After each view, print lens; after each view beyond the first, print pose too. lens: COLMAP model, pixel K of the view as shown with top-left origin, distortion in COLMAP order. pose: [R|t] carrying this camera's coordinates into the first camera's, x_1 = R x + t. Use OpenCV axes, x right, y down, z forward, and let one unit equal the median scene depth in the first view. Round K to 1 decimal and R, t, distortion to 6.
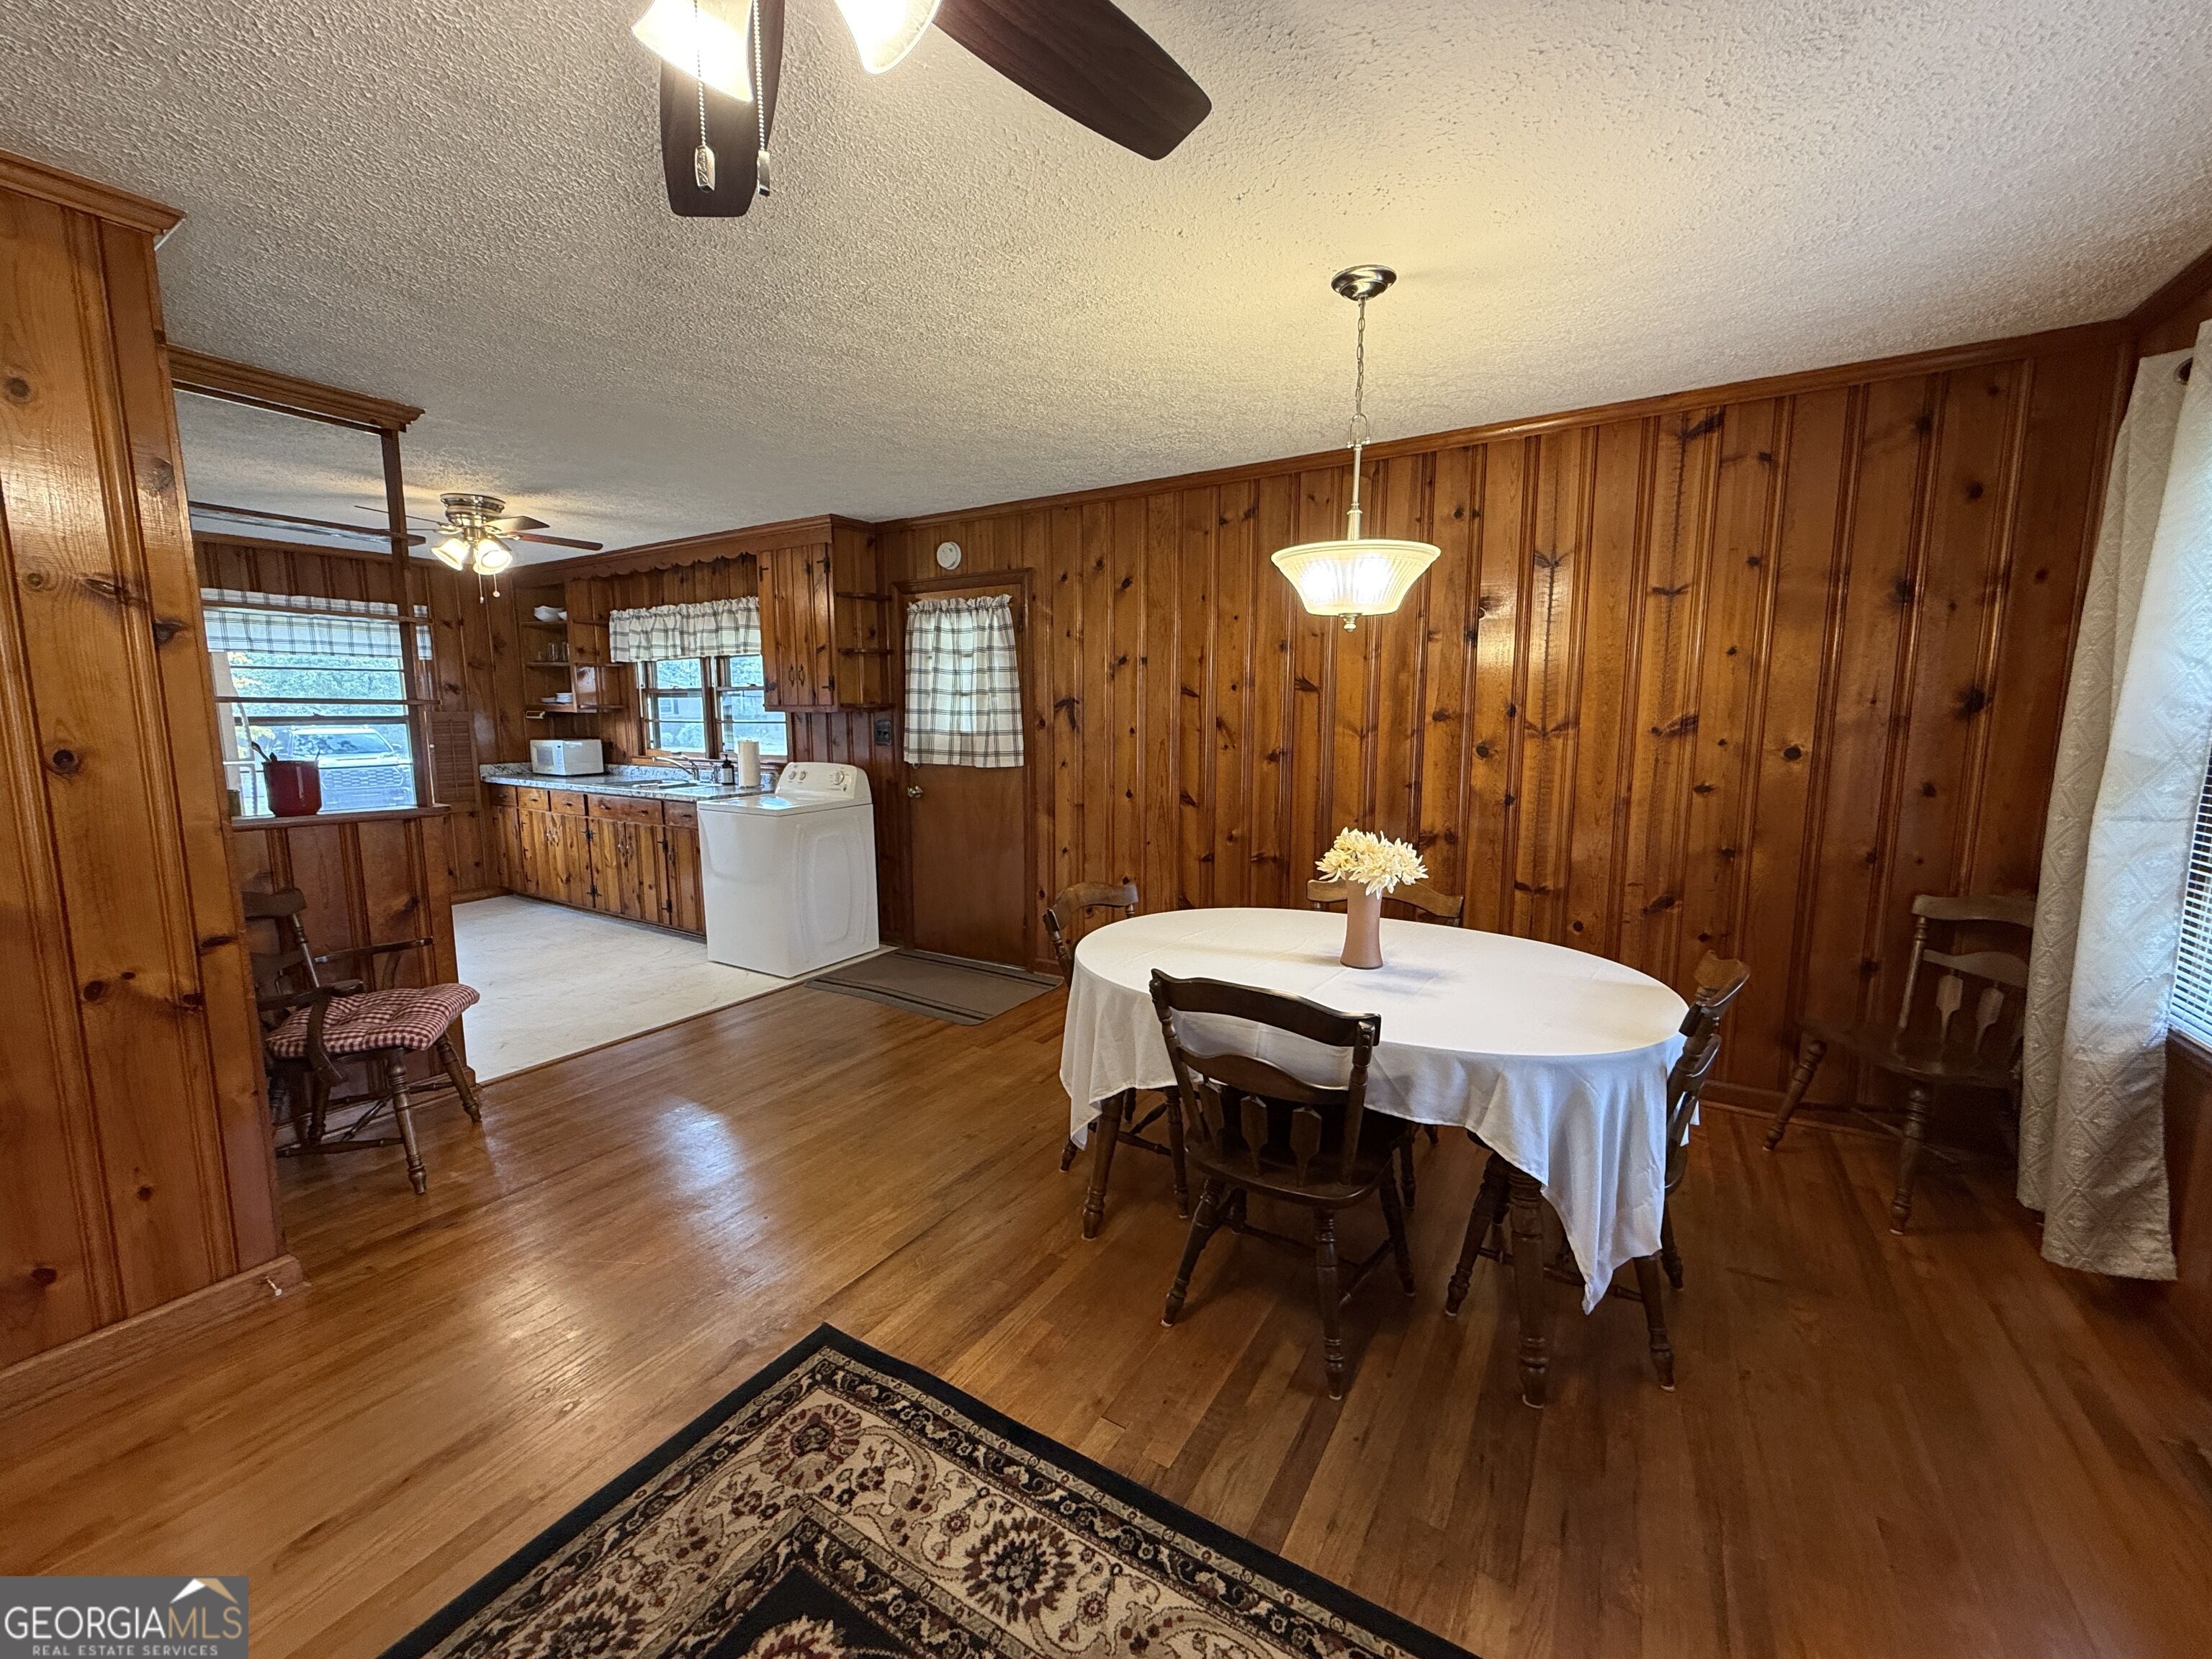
lens RADIAL K [[881.7, 0, 1095.8], [0, 881.7, 830.9], [0, 0, 1]] dist [0.000242, -0.000080]
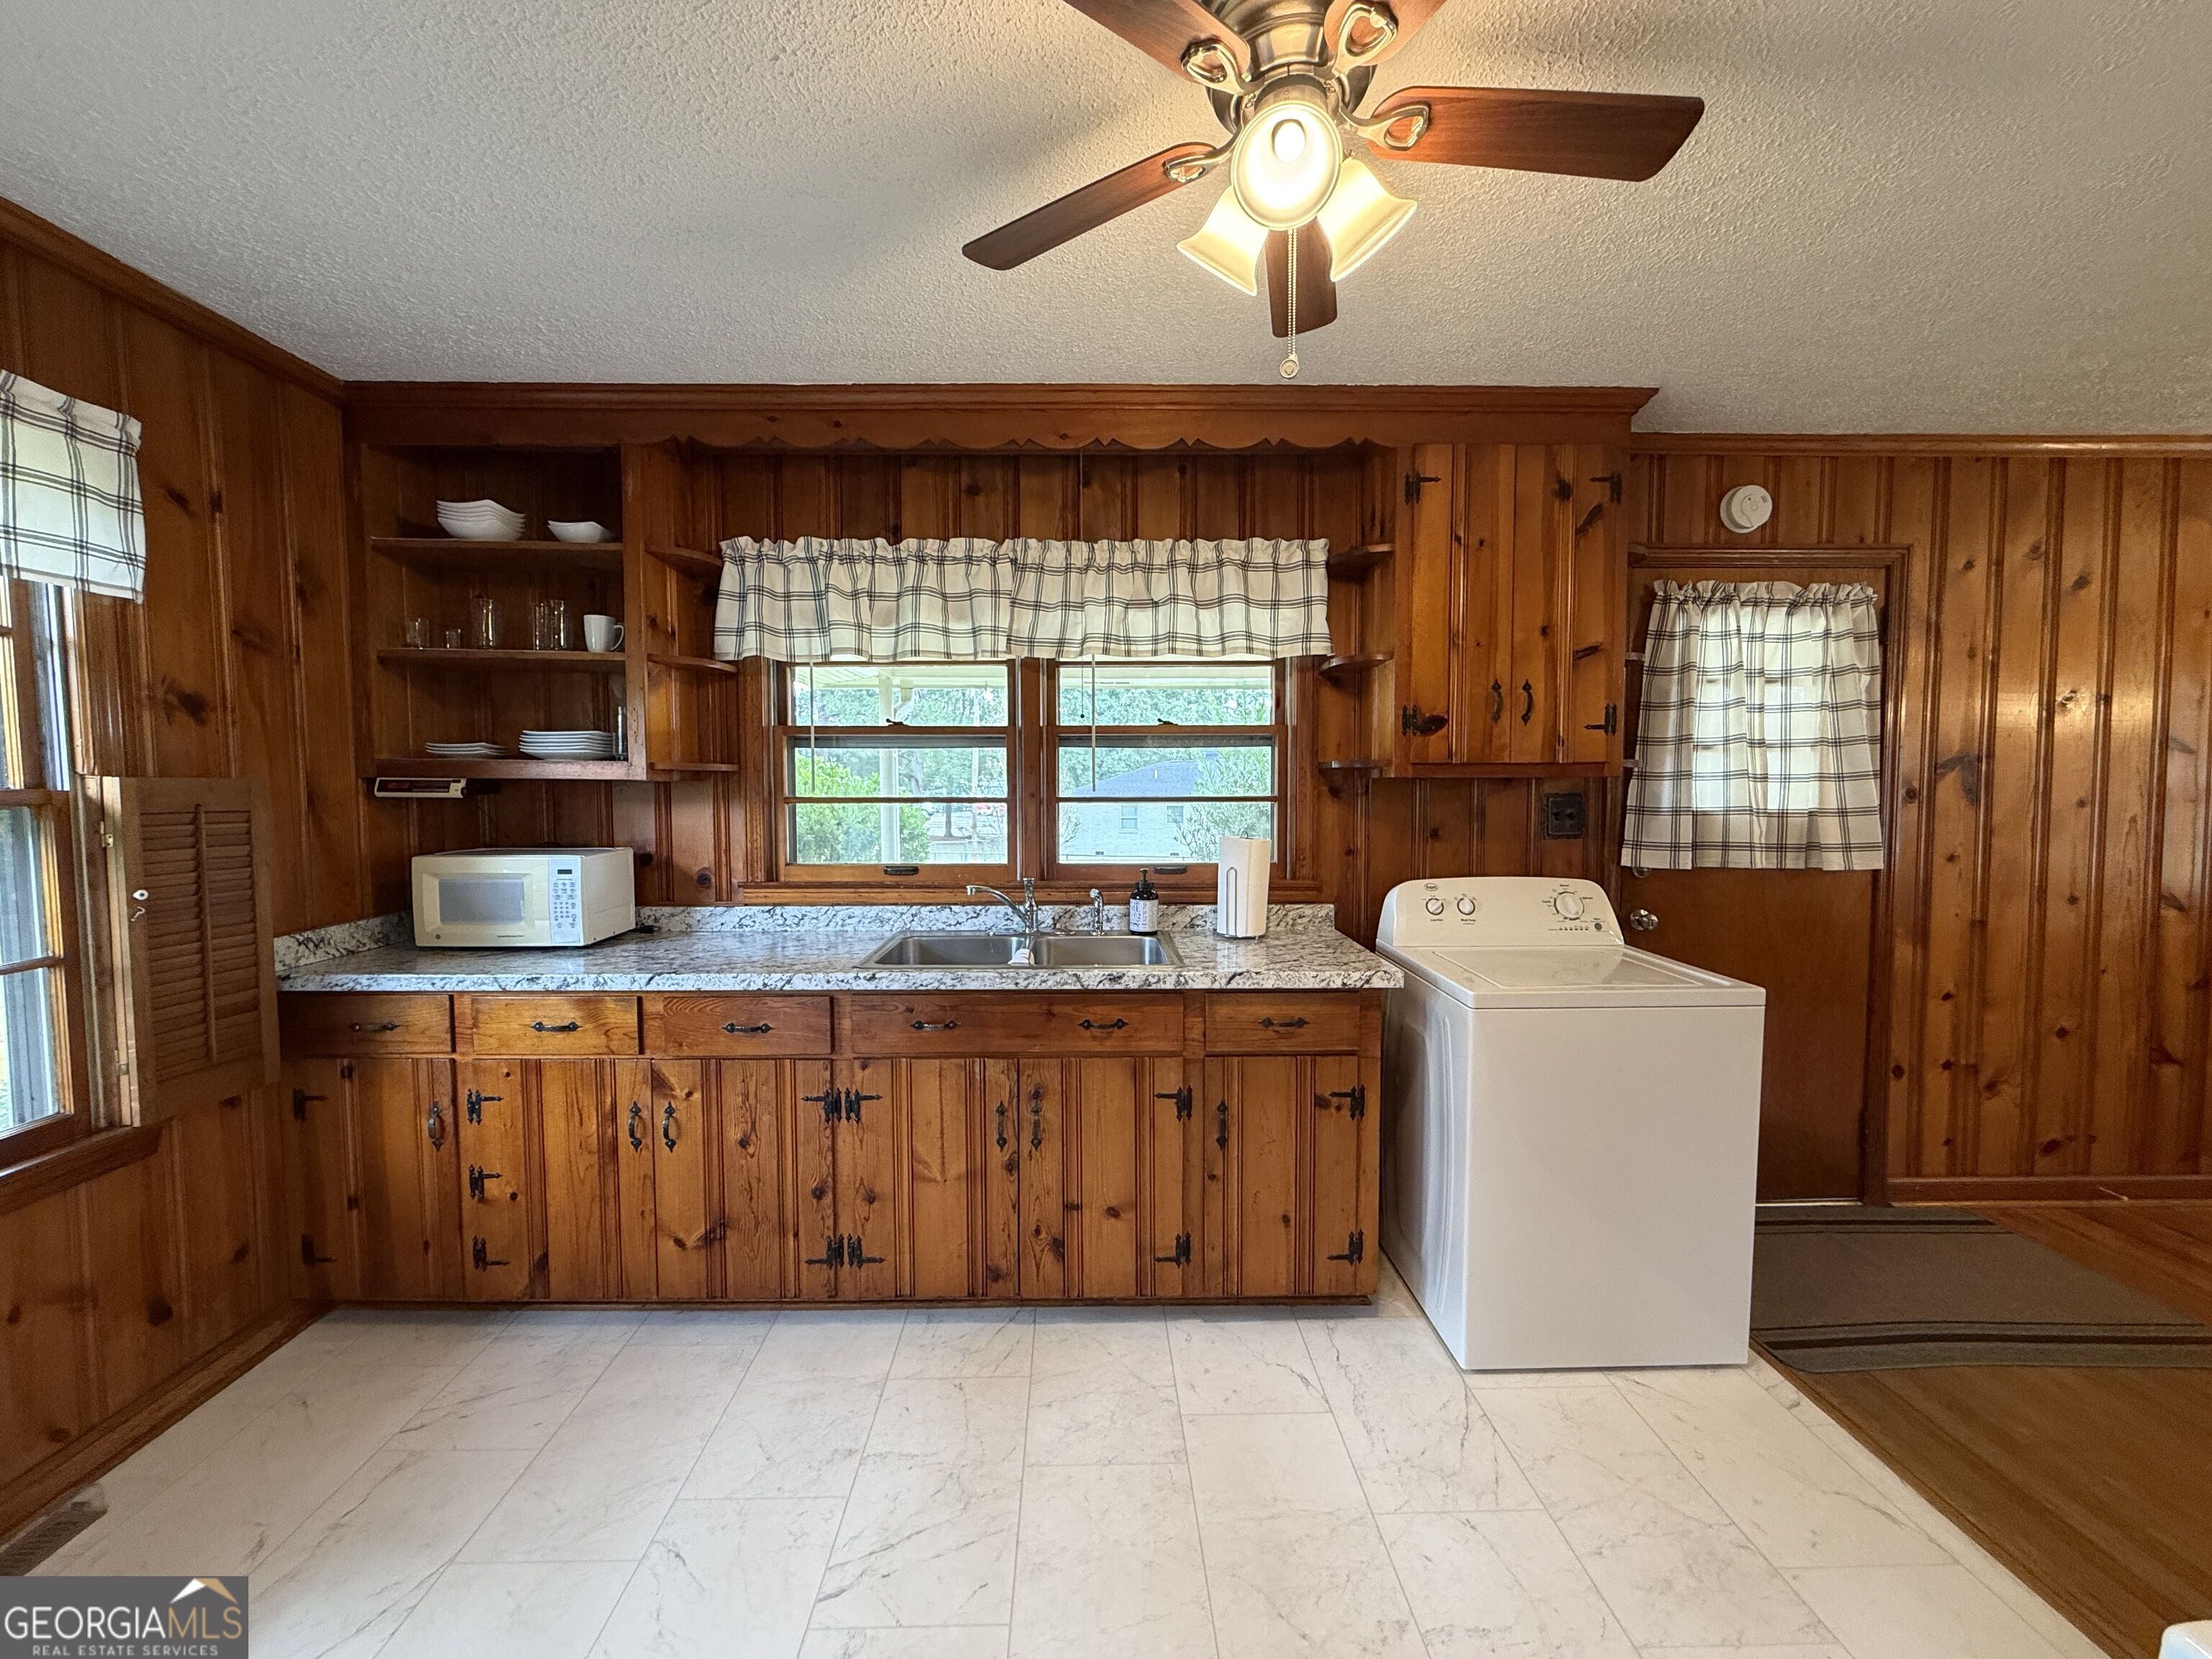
lens RADIAL K [[881.7, 0, 1097.2], [0, 881.7, 833.6], [0, 0, 1]] dist [0.000242, -0.000080]
pose [[0.838259, -0.030819, 0.544401, -0.870426], [0.077229, 0.995047, -0.062586, -0.099033], [-0.539776, 0.094507, 0.836487, 0.786910]]
